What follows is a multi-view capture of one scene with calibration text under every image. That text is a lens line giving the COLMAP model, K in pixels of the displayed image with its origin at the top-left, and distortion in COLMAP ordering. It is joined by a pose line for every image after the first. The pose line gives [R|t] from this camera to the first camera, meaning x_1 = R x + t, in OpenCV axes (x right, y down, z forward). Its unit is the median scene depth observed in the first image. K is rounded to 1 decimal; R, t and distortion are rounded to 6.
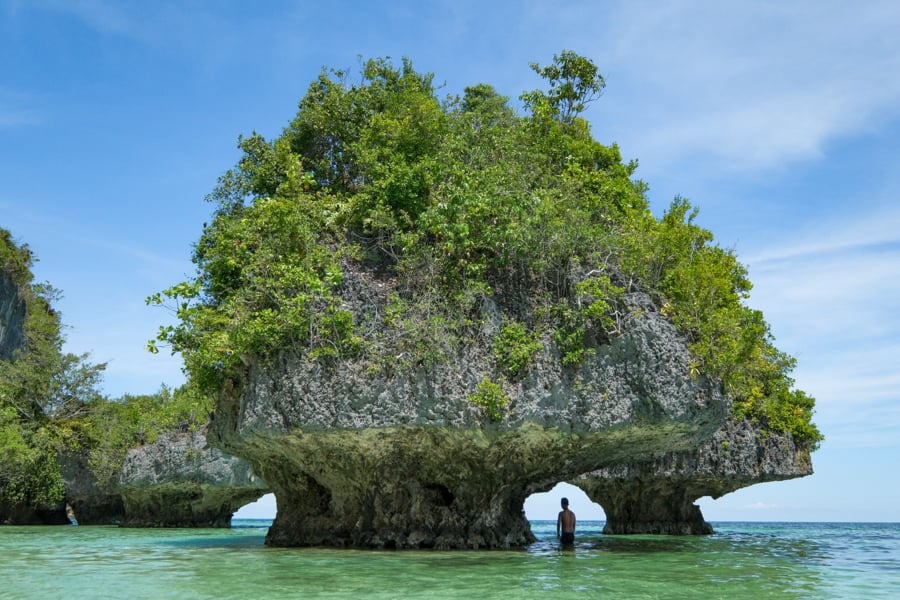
lens RADIAL K [[920.7, 0, 450.0], [0, 920.7, 300.0], [0, 0, 1]] dist [0.015608, -0.010941]
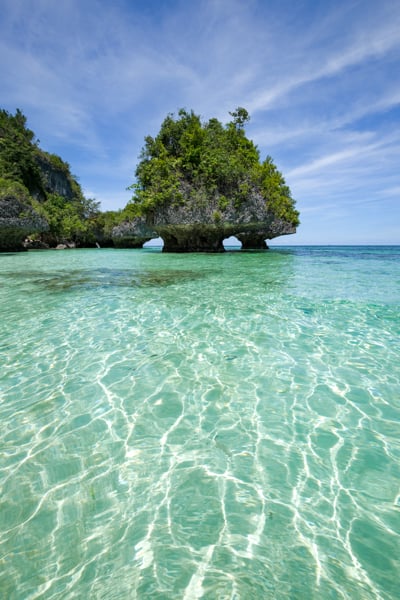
lens RADIAL K [[265.8, 0, 200.0], [0, 265.8, 300.0], [0, 0, 1]] dist [-0.000927, 0.000292]
pose [[0.999866, -0.009376, 0.013443, -0.042452], [0.002839, 0.906876, 0.421388, -0.044958], [-0.016143, -0.421294, 0.906781, -0.195435]]
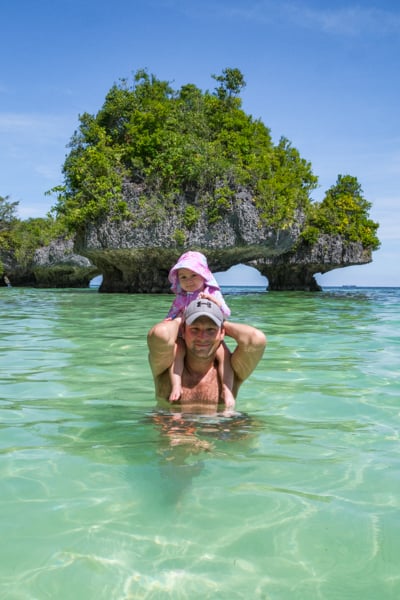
lens RADIAL K [[613.8, 0, 177.9], [0, 613.8, 301.4], [0, 0, 1]] dist [0.015608, -0.010941]
pose [[0.995802, 0.005272, -0.091384, 0.162260], [0.018270, 0.966806, 0.254859, -0.127965], [0.089694, -0.255459, 0.962650, -0.573088]]
